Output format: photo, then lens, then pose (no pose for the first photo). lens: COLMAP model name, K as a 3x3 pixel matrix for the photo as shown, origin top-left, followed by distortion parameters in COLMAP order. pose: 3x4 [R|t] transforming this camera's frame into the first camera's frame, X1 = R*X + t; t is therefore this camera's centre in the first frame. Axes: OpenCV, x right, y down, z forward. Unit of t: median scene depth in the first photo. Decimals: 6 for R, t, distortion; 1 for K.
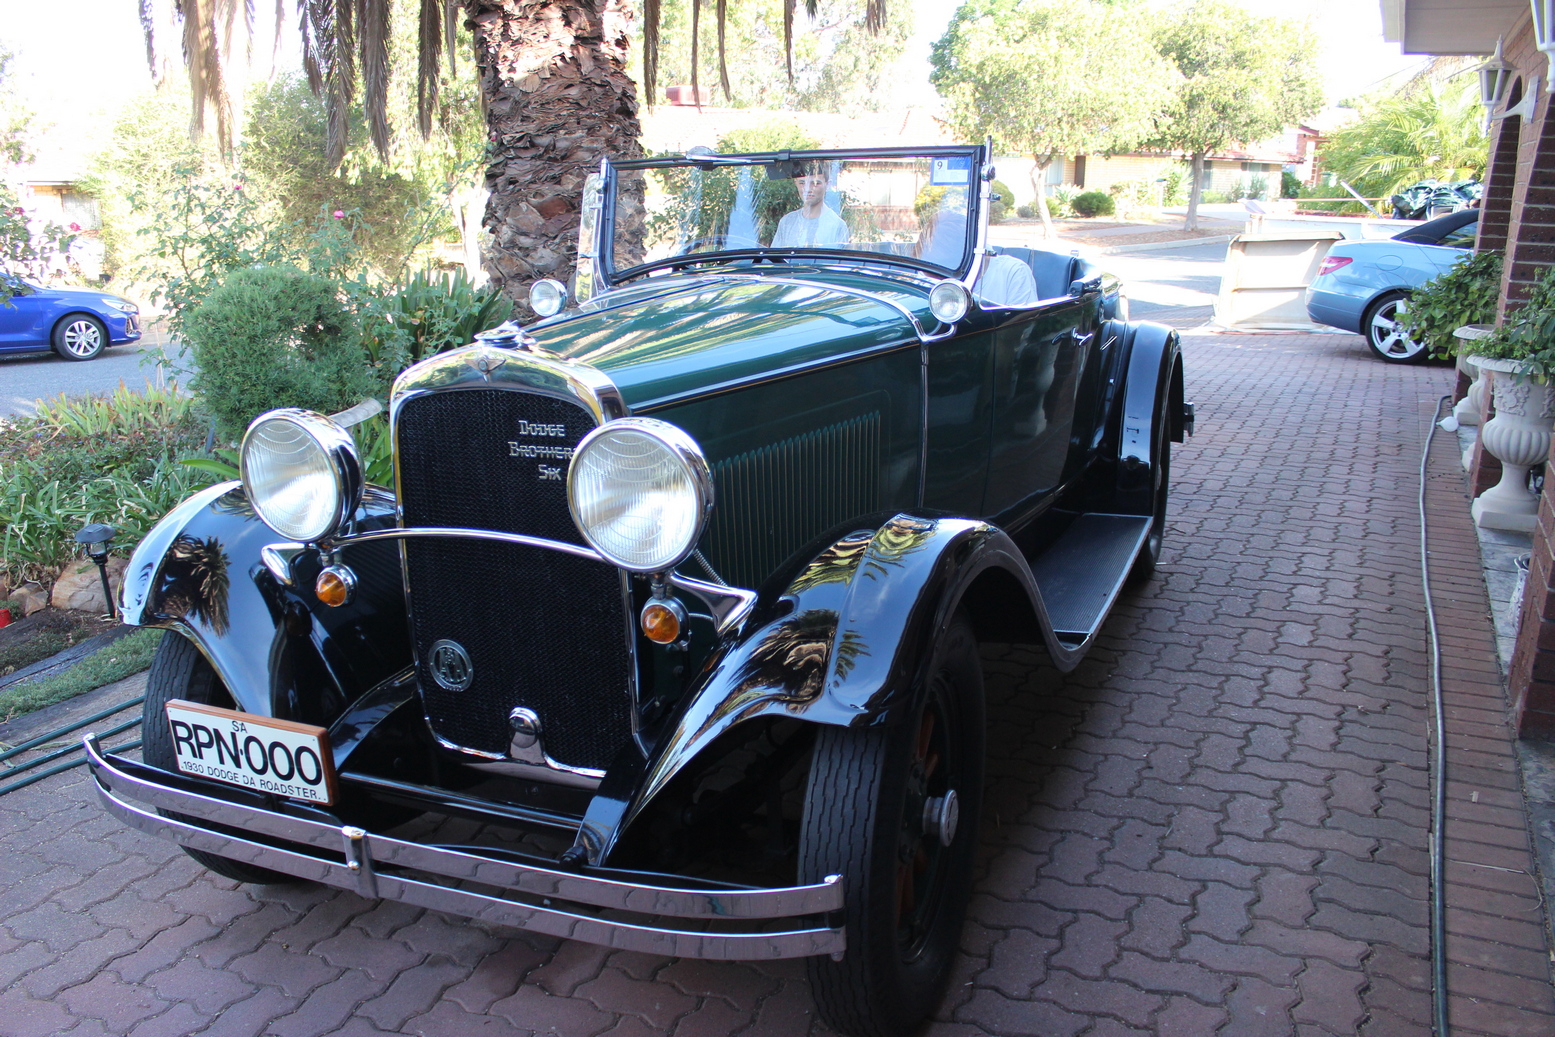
lens RADIAL K [[1273.8, 0, 778.5], [0, 1273.8, 518.6], [0, 0, 1]] dist [-0.162818, 0.149917]
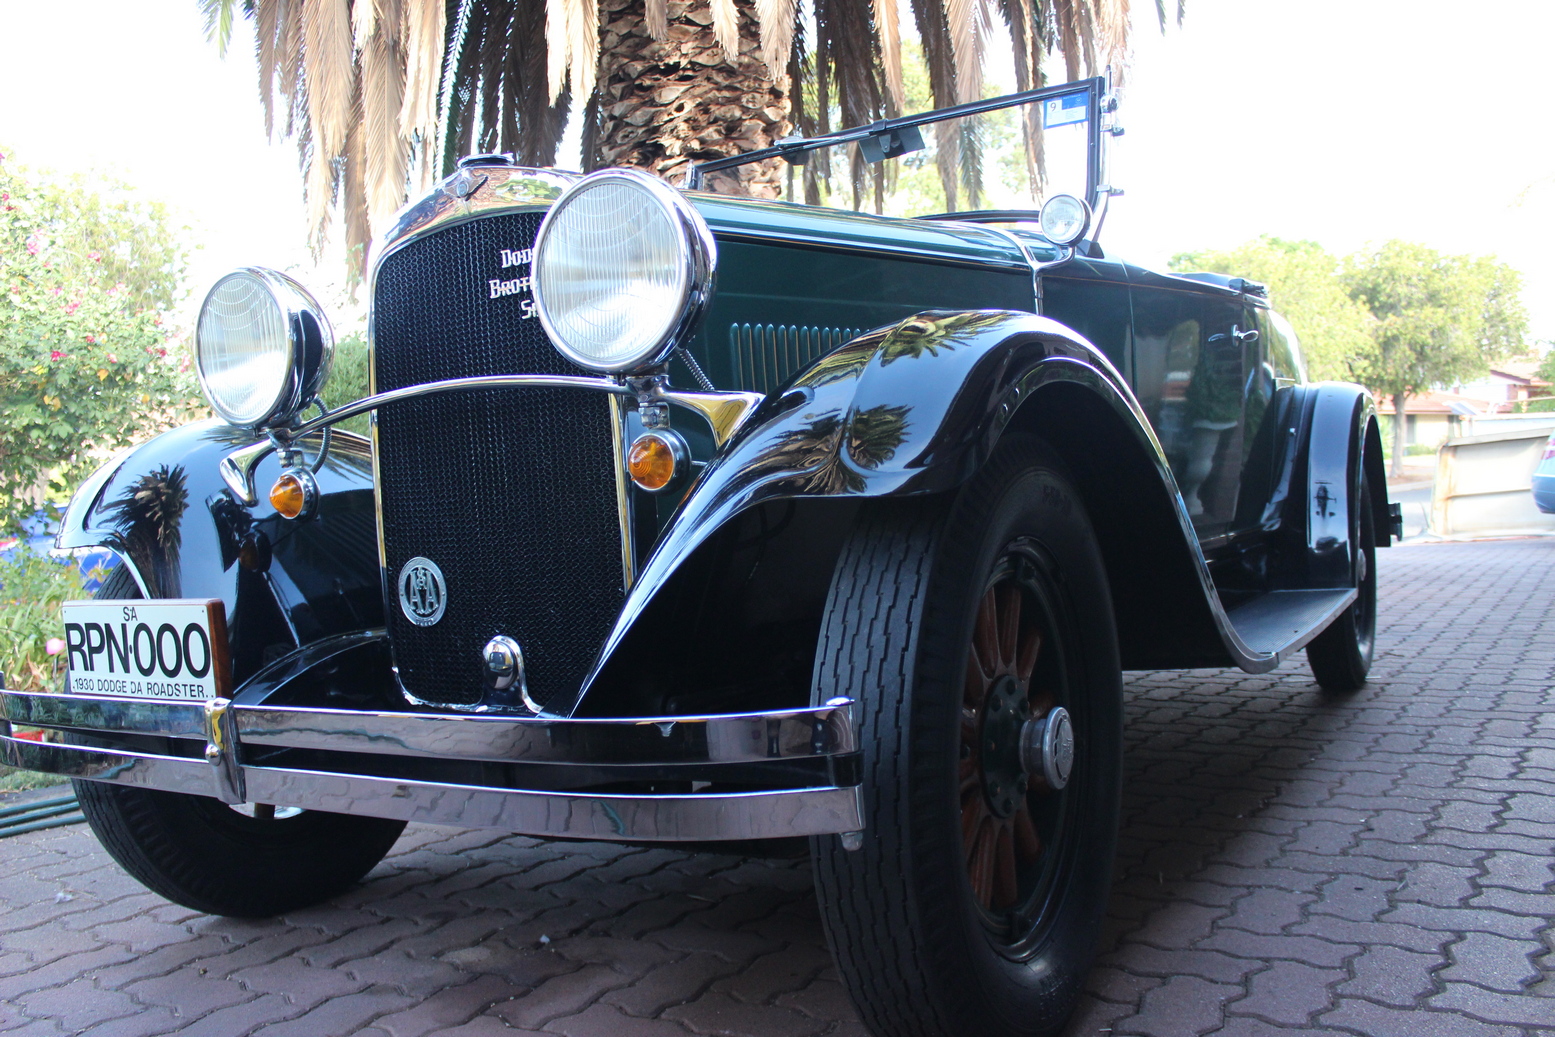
lens RADIAL K [[1295.2, 0, 777.5], [0, 1295.2, 518.5], [0, 0, 1]] dist [-0.164154, 0.147925]
pose [[0.988782, -0.022832, -0.147613, 0.073758], [-0.010364, 0.975379, -0.220291, 0.224654], [0.149008, 0.219350, 0.964200, 0.223148]]
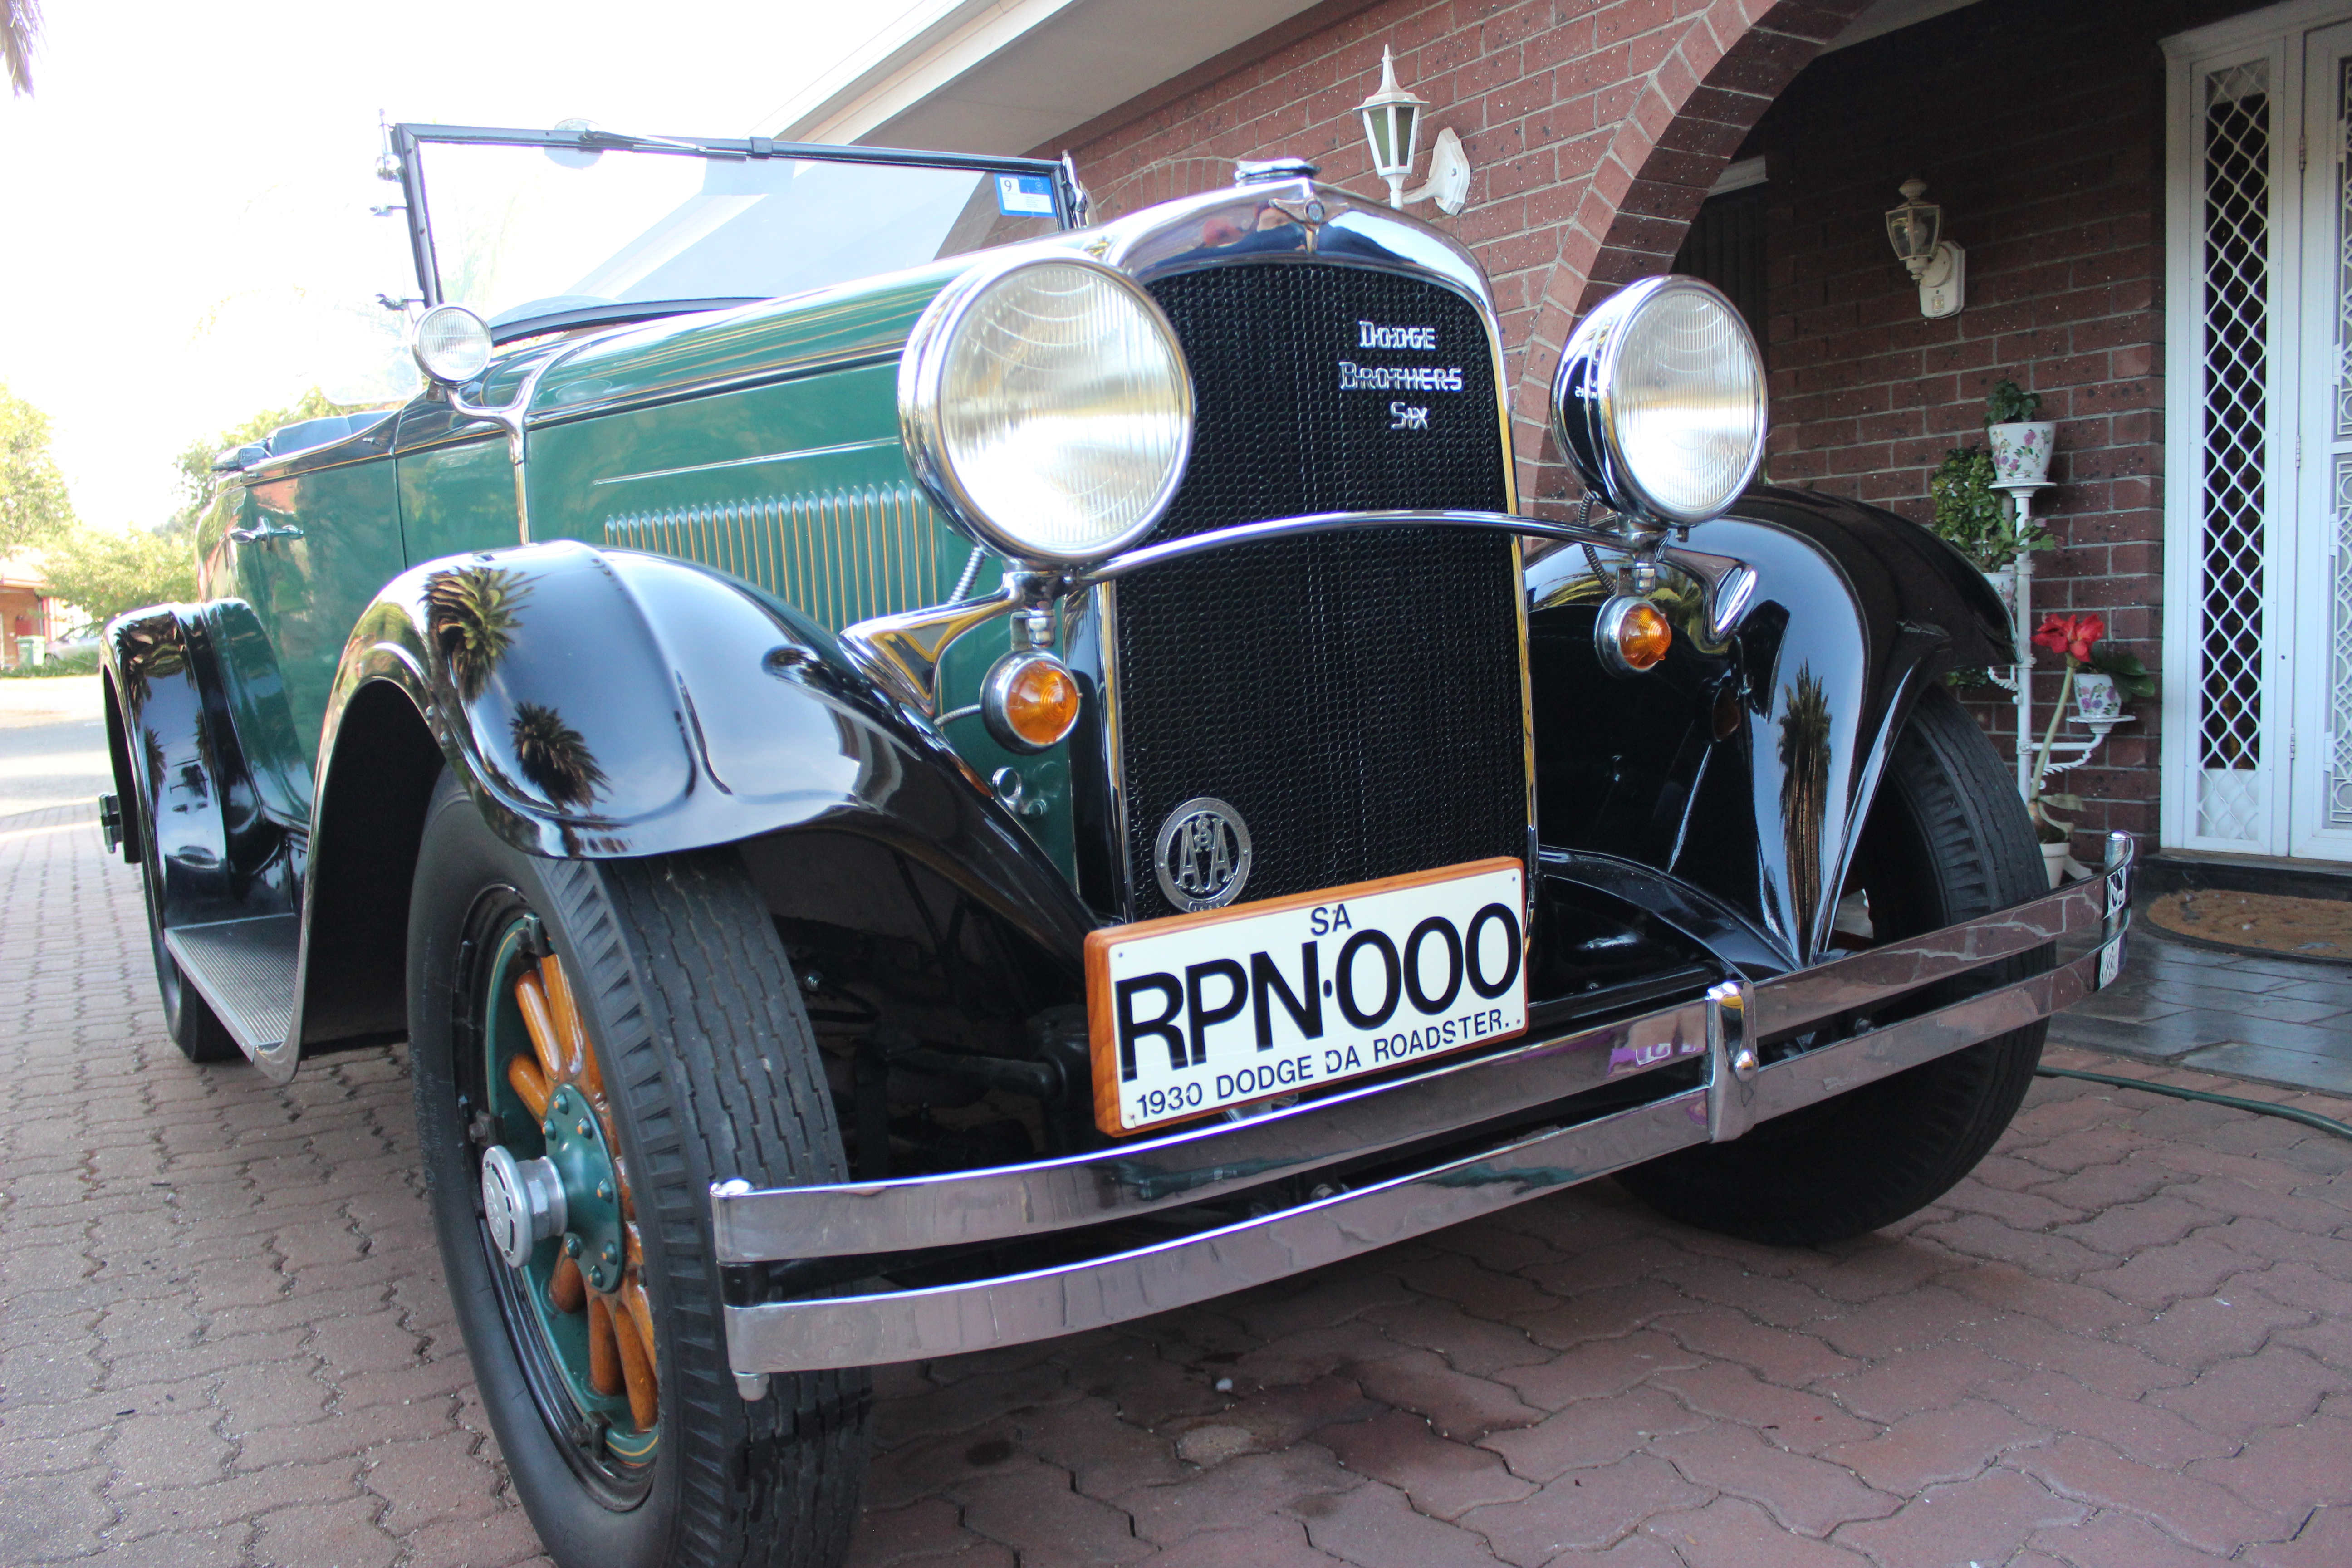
lens RADIAL K [[1931.6, 0, 1170.9], [0, 1931.6, 787.9], [0, 0, 1]] dist [-0.160090, 0.145122]
pose [[0.552948, -0.089349, 0.828411, -0.788433], [0.252837, 0.965347, -0.064646, 0.123617], [-0.793928, 0.245199, 0.556377, 0.544201]]
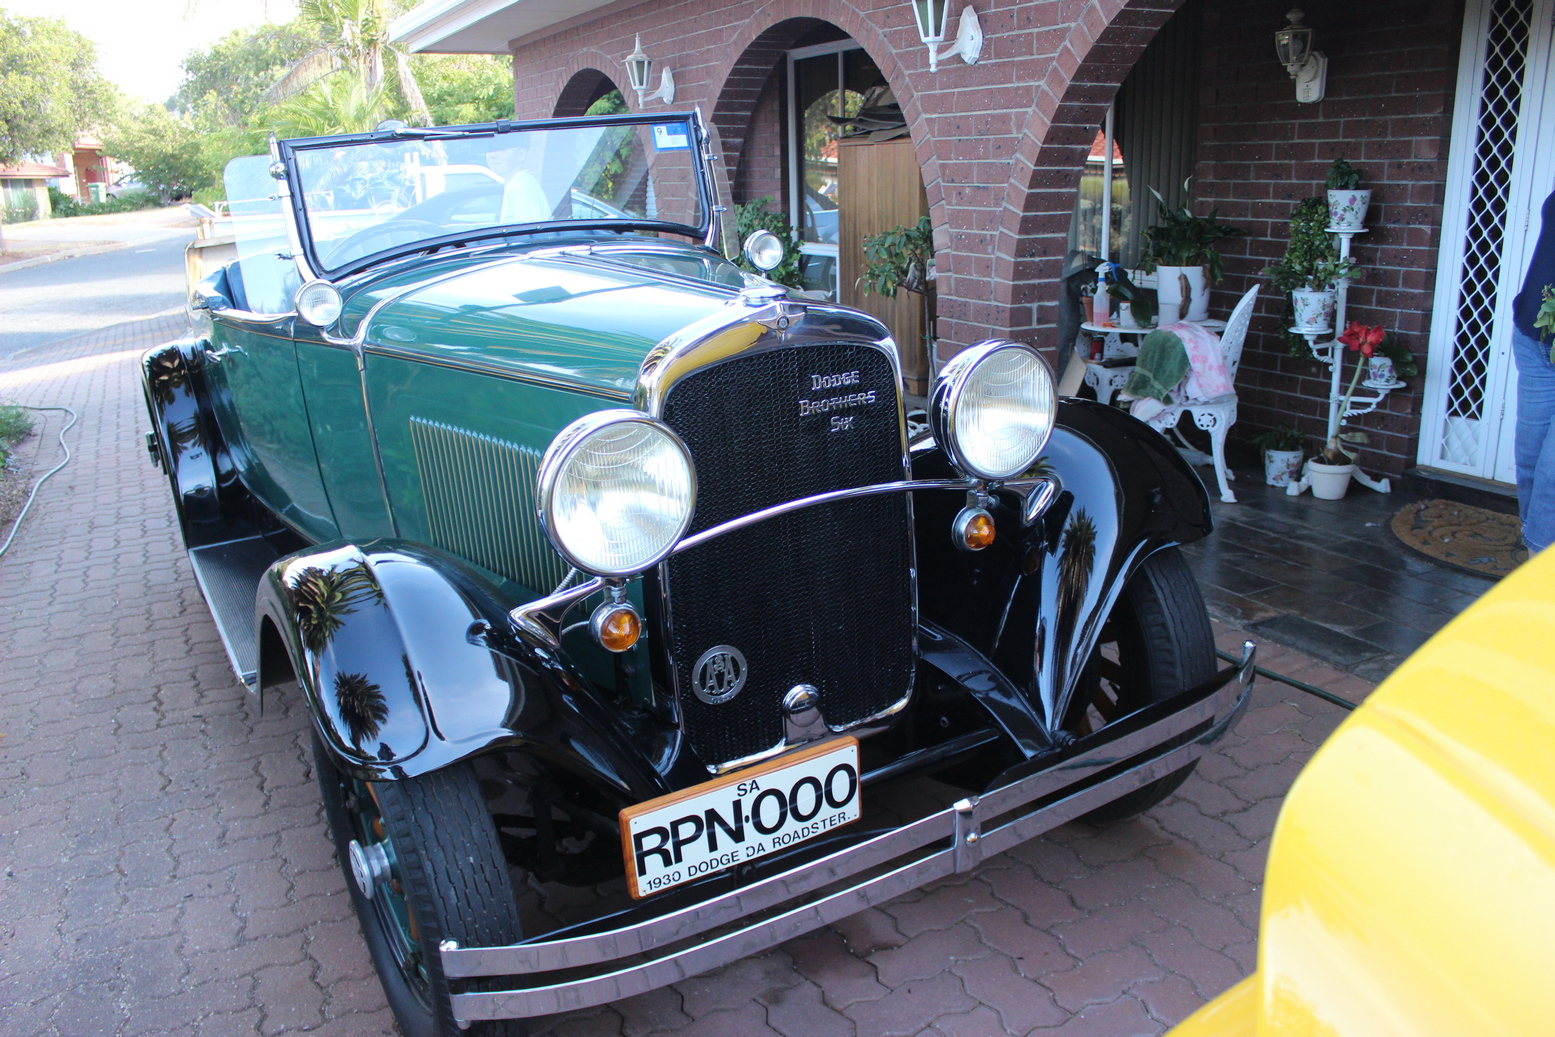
lens RADIAL K [[1273.8, 0, 778.5], [0, 1273.8, 518.6], [0, 0, 1]] dist [-0.162818, 0.149917]
pose [[0.599407, -0.238841, 0.763981, -0.813628], [0.244392, 0.963478, 0.109463, -0.070537], [-0.762223, 0.121098, 0.635887, 0.348780]]
